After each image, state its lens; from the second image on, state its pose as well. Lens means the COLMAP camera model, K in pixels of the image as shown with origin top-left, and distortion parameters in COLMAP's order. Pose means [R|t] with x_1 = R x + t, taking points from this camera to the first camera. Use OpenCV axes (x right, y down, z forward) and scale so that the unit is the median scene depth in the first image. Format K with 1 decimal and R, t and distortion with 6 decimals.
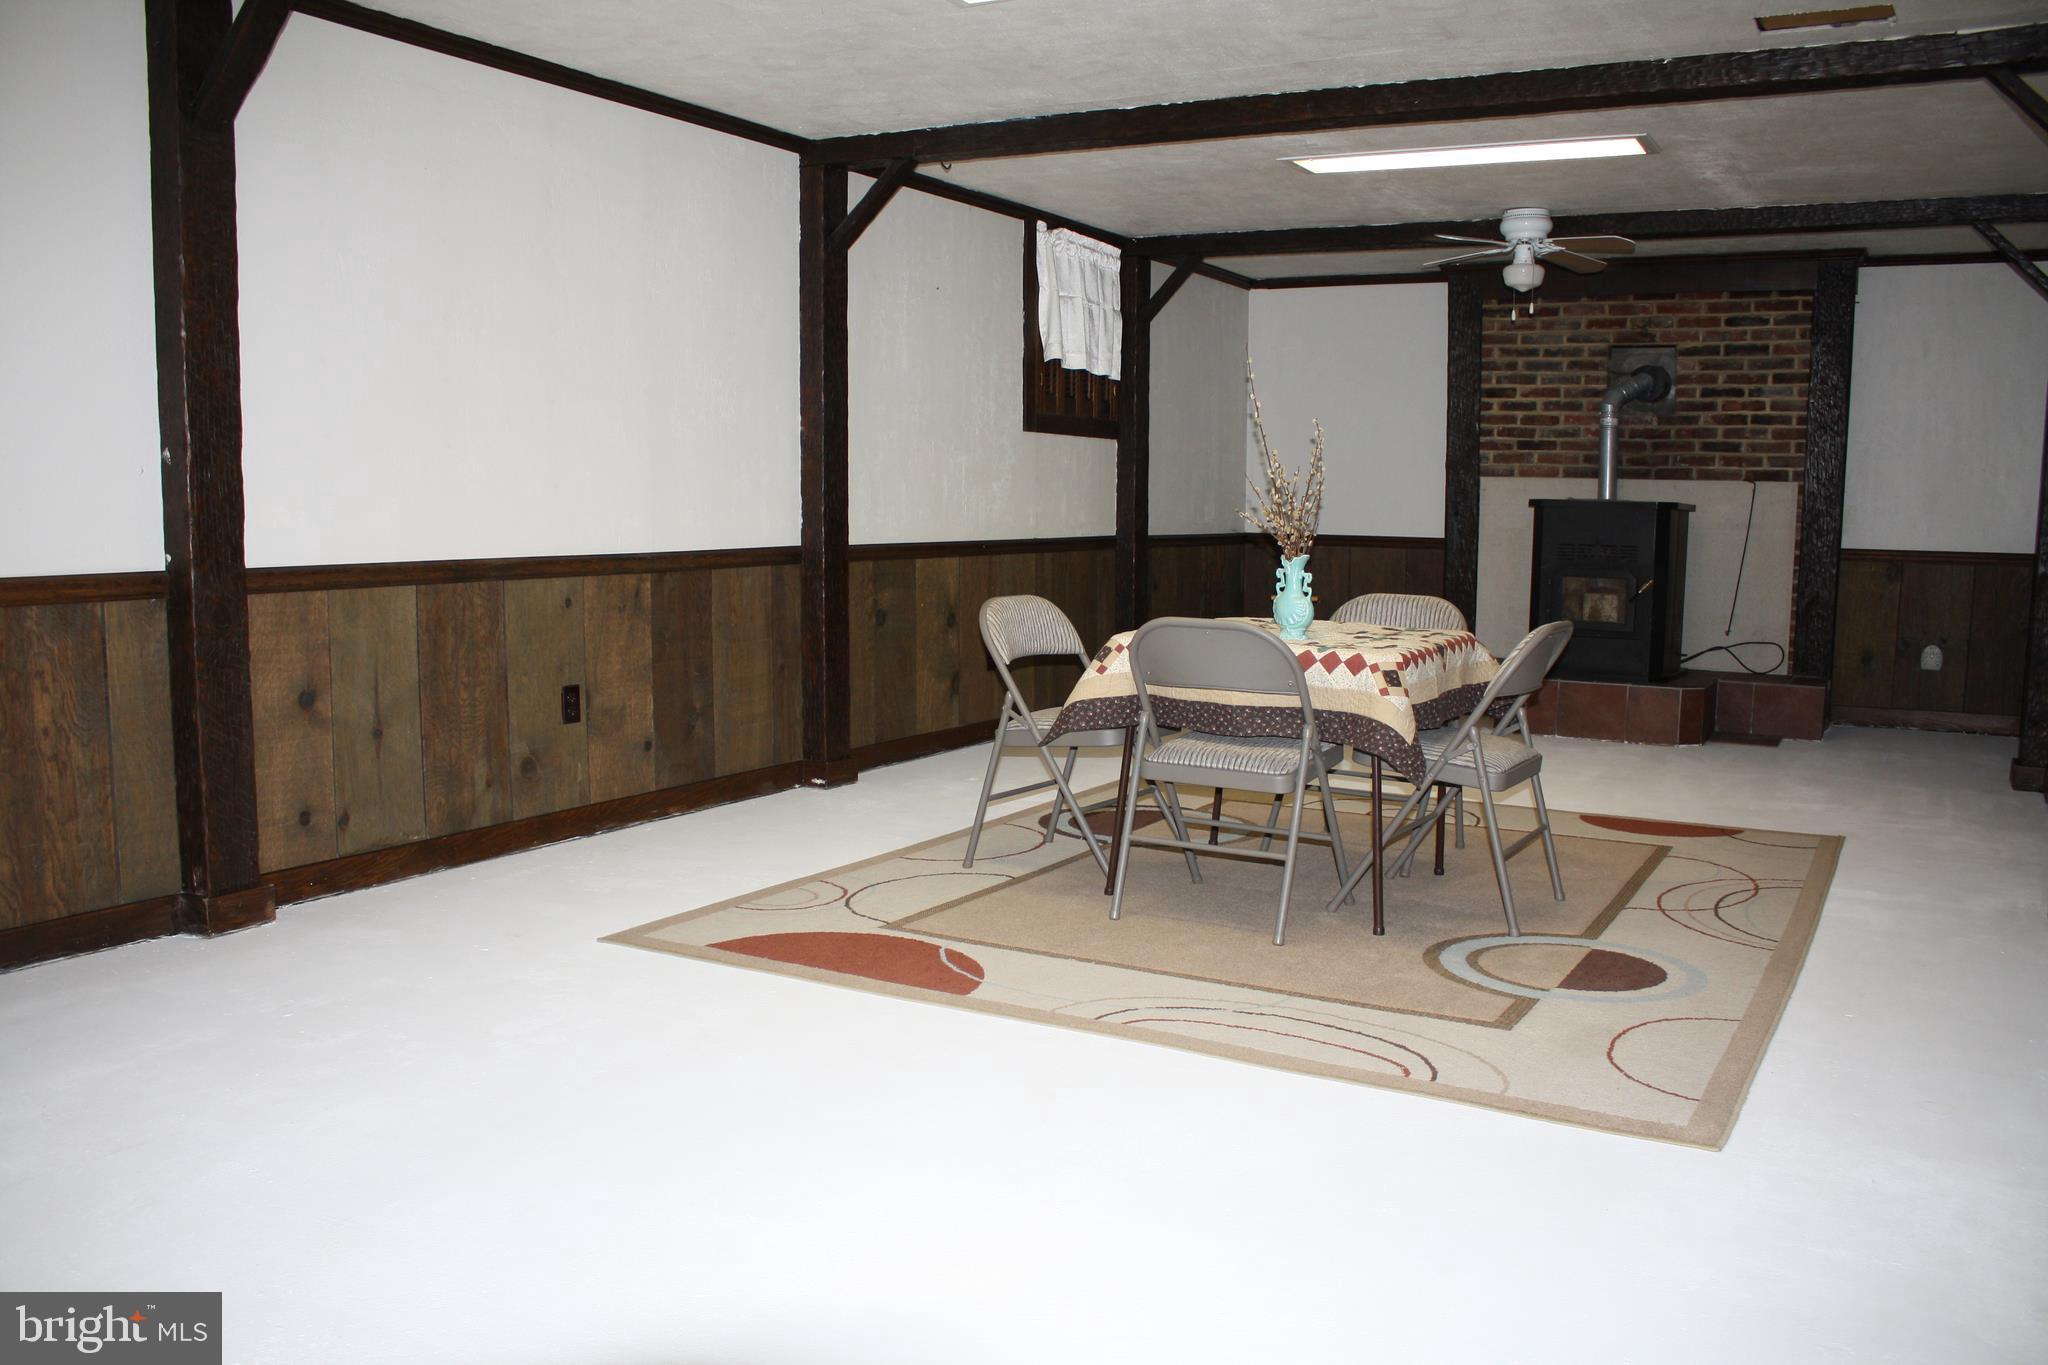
lens RADIAL K [[1717.3, 0, 1011.8], [0, 1717.3, 686.1], [0, 0, 1]] dist [-0.135620, 0.087806]
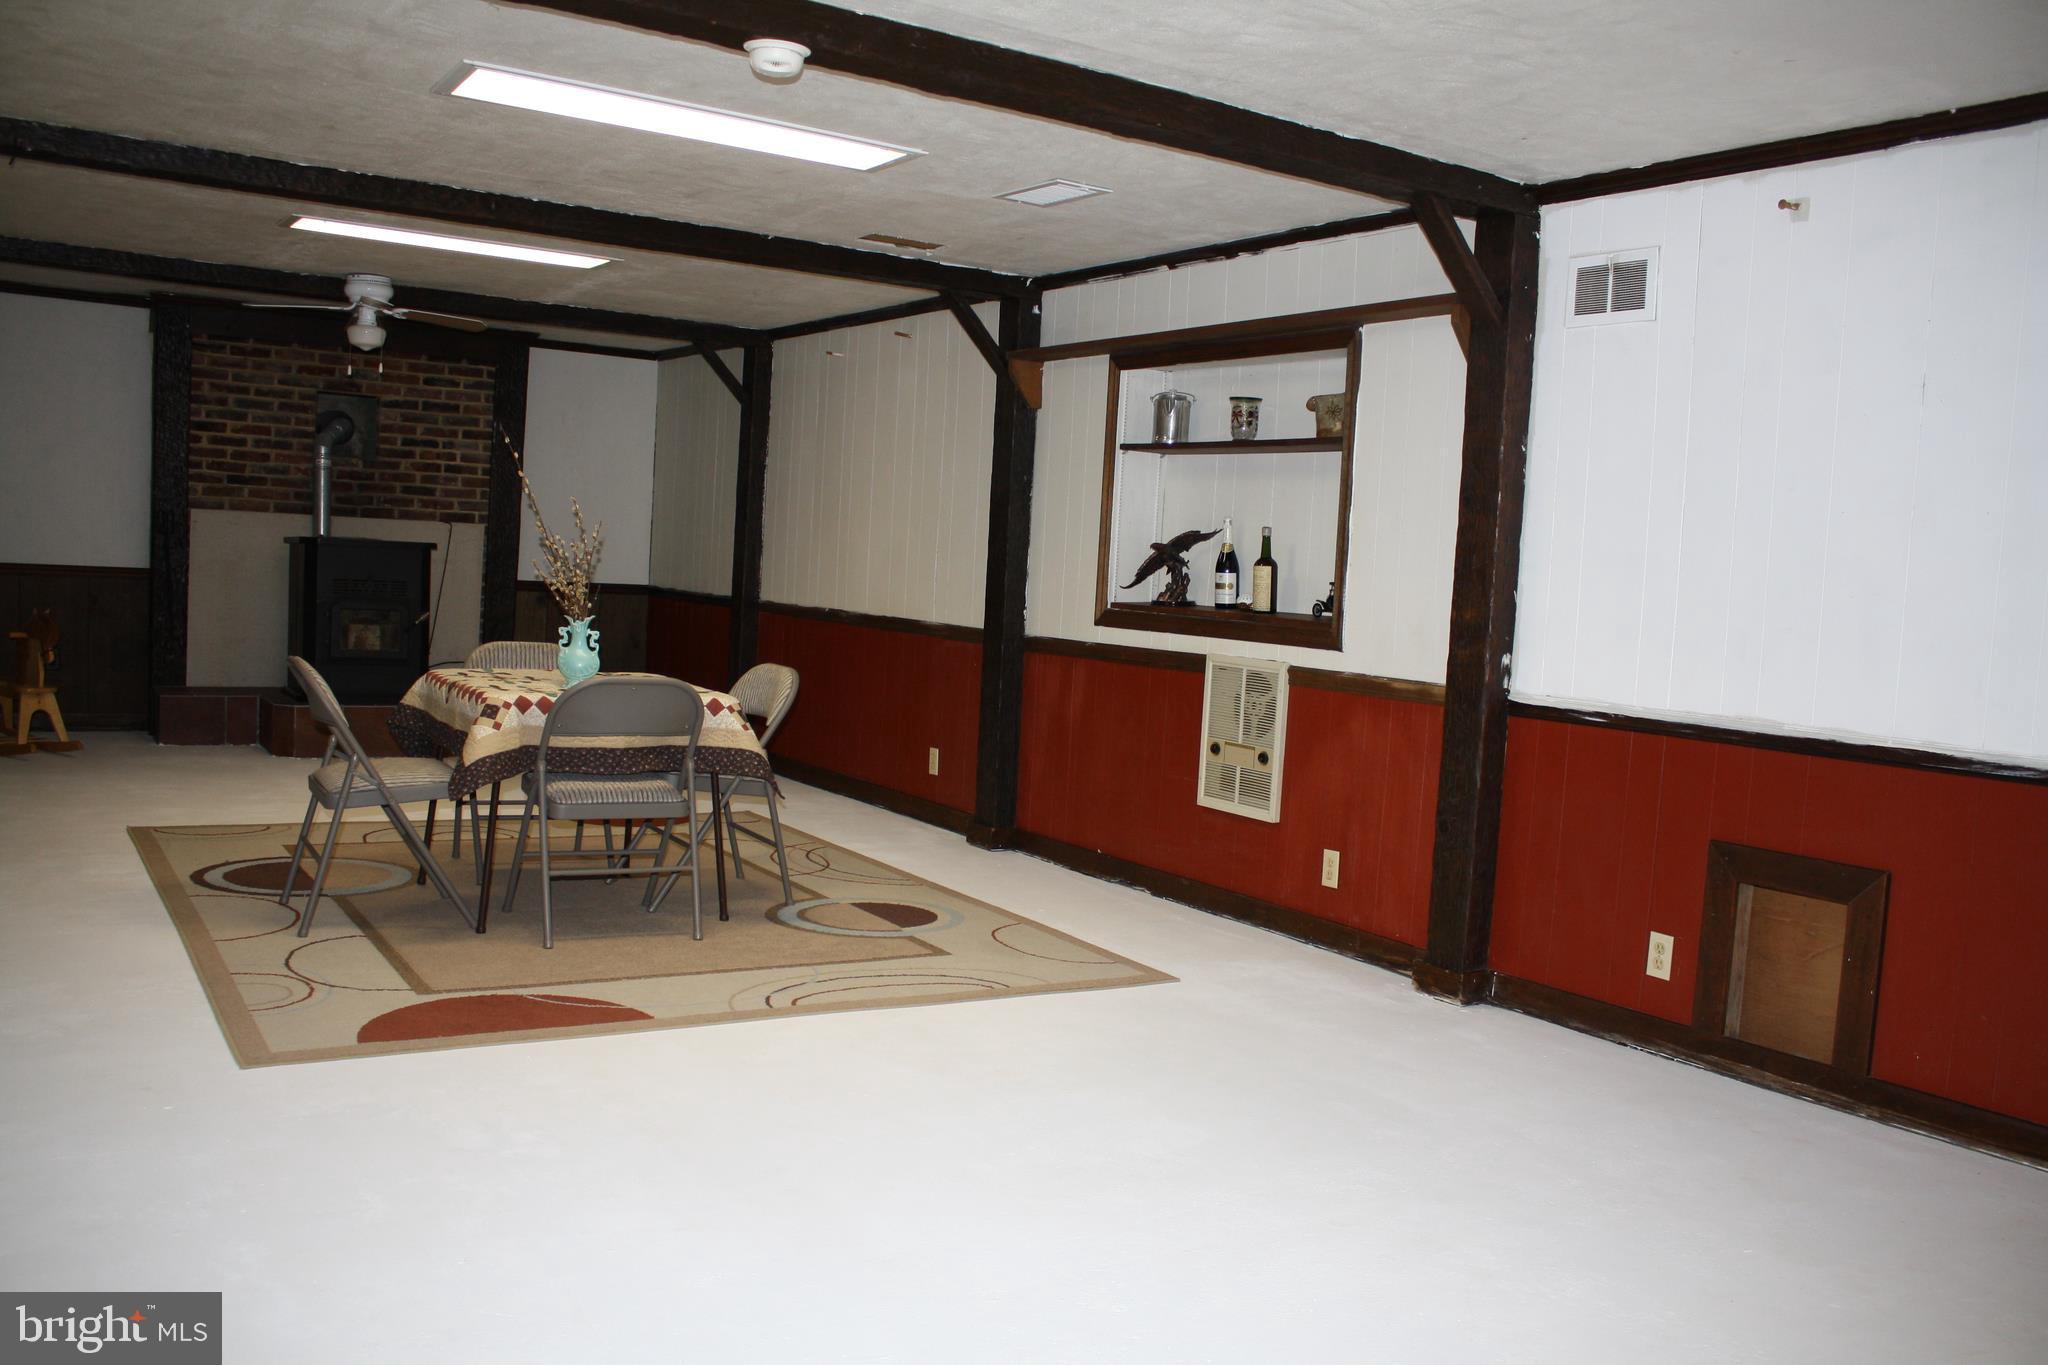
lens RADIAL K [[1717.3, 0, 1025.4], [0, 1717.3, 703.9], [0, 0, 1]] dist [-0.135620, 0.087806]
pose [[0.463618, -0.060331, 0.883979, -0.402479], [0.046123, 0.997970, 0.043921, -0.030075], [-0.884834, 0.020409, 0.465459, 0.109783]]
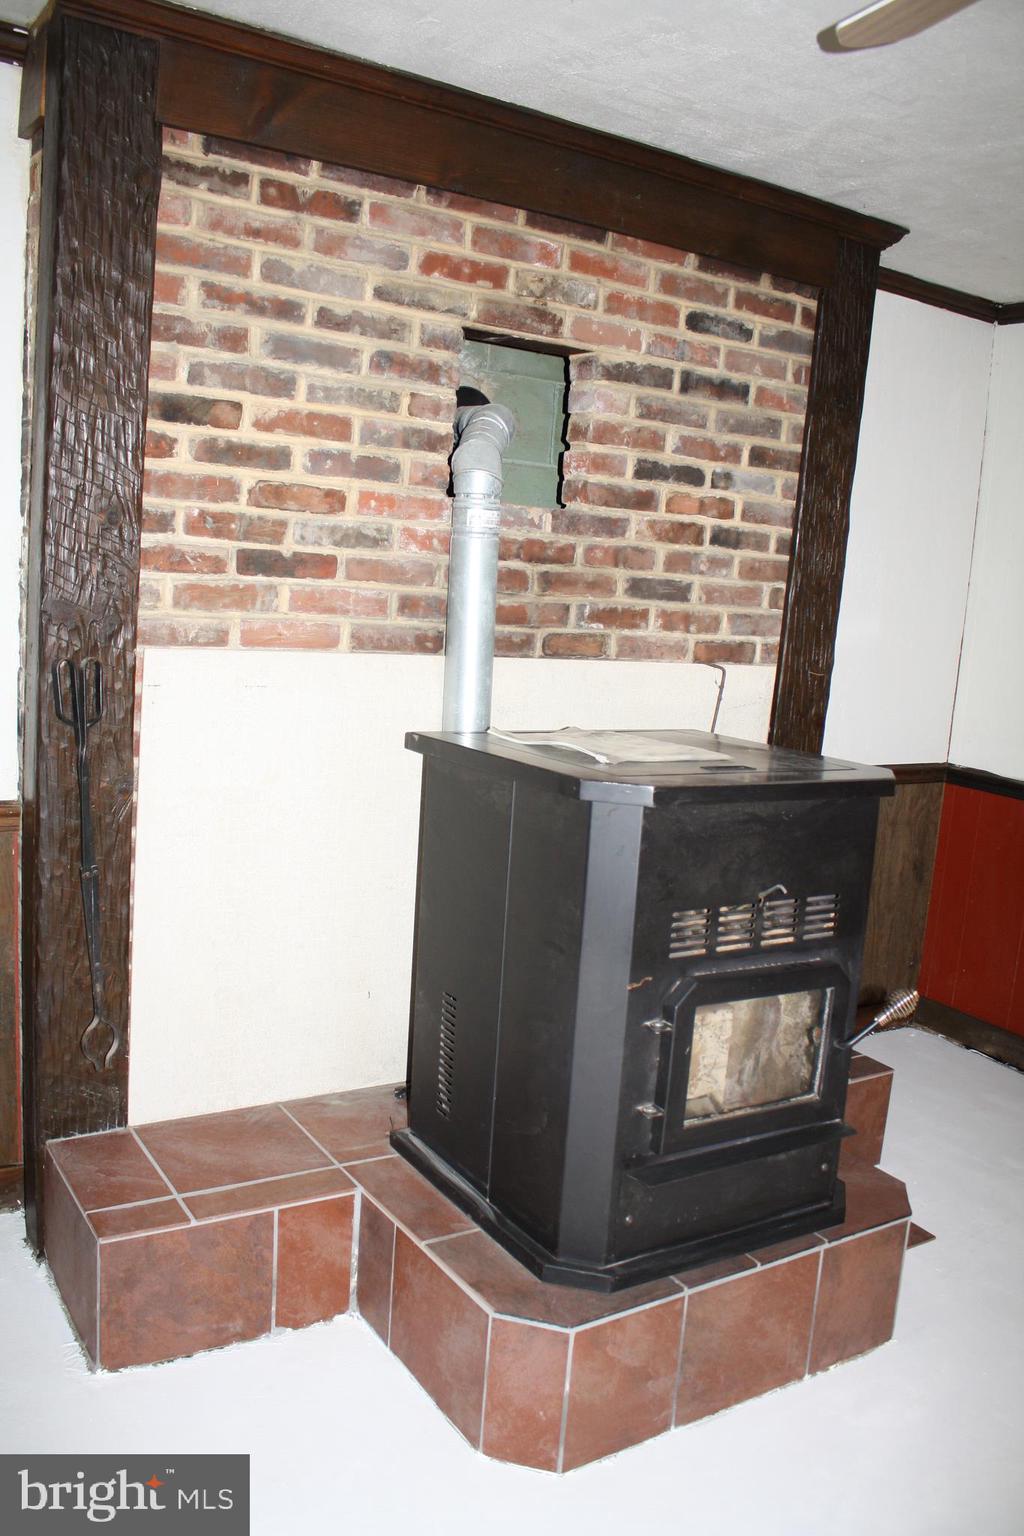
lens RADIAL K [[1288.0, 0, 504.5], [0, 1288.0, 757.9], [0, 0, 1]] dist [-0.135620, 0.087806]
pose [[0.467817, -0.113091, 0.876560, 0.084314], [0.028418, 0.993192, 0.112972, -0.137495], [-0.883369, -0.027940, 0.467845, 0.868490]]
